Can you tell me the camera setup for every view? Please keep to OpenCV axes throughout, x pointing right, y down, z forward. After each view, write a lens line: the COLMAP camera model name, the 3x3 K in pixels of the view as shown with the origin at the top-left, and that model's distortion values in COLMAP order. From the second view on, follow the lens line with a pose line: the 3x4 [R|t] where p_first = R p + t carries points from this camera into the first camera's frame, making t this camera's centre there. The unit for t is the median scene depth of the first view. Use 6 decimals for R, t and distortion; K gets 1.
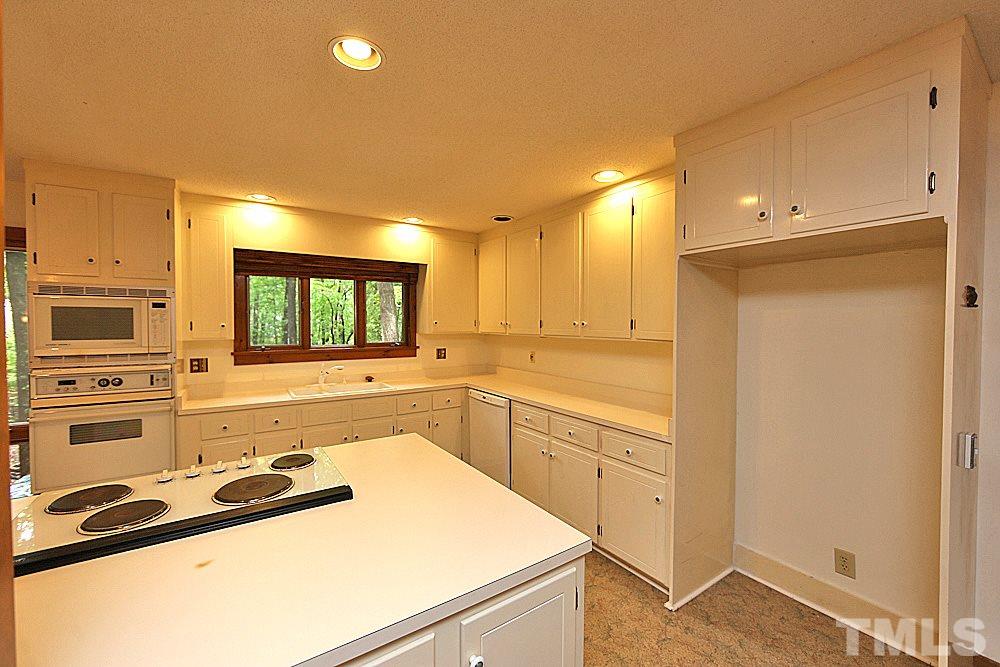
lens RADIAL K [[400.6, 0, 500.0], [0, 400.6, 333.5], [0, 0, 1]] dist [0.005577, 0.000195]
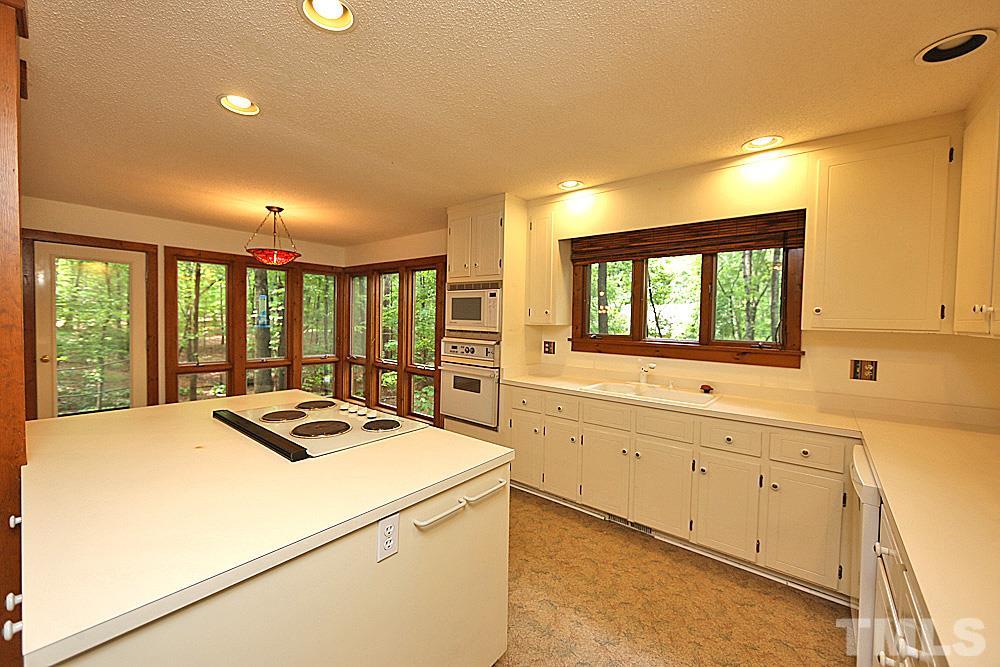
lens RADIAL K [[393.4, 0, 497.0], [0, 393.4, 332.0], [0, 0, 1]] dist [-0.015667, 0.000199]
pose [[0.282695, 0.035673, -0.958546, 0.286826], [-0.048308, 0.998570, 0.022915, 0.015832], [0.957993, 0.039827, 0.284014, 0.529853]]
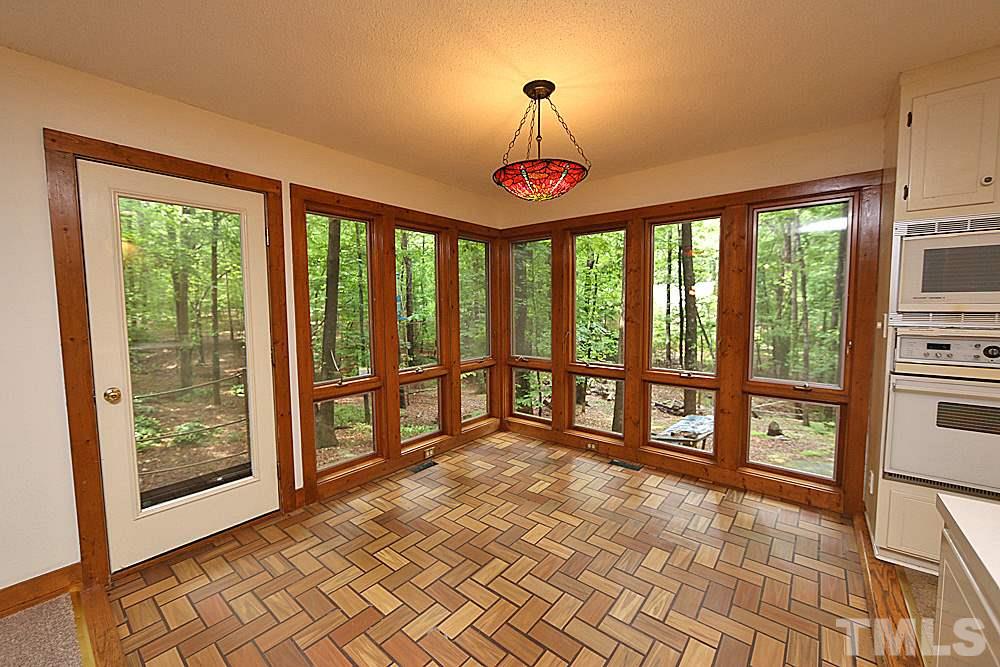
lens RADIAL K [[393.4, 0, 497.0], [0, 393.4, 332.0], [0, 0, 1]] dist [-0.015667, 0.000199]
pose [[0.289031, 0.061771, -0.955325, -0.443317], [-0.014263, 0.998083, 0.060221, 0.044336], [0.957213, -0.003779, 0.289358, -0.020862]]
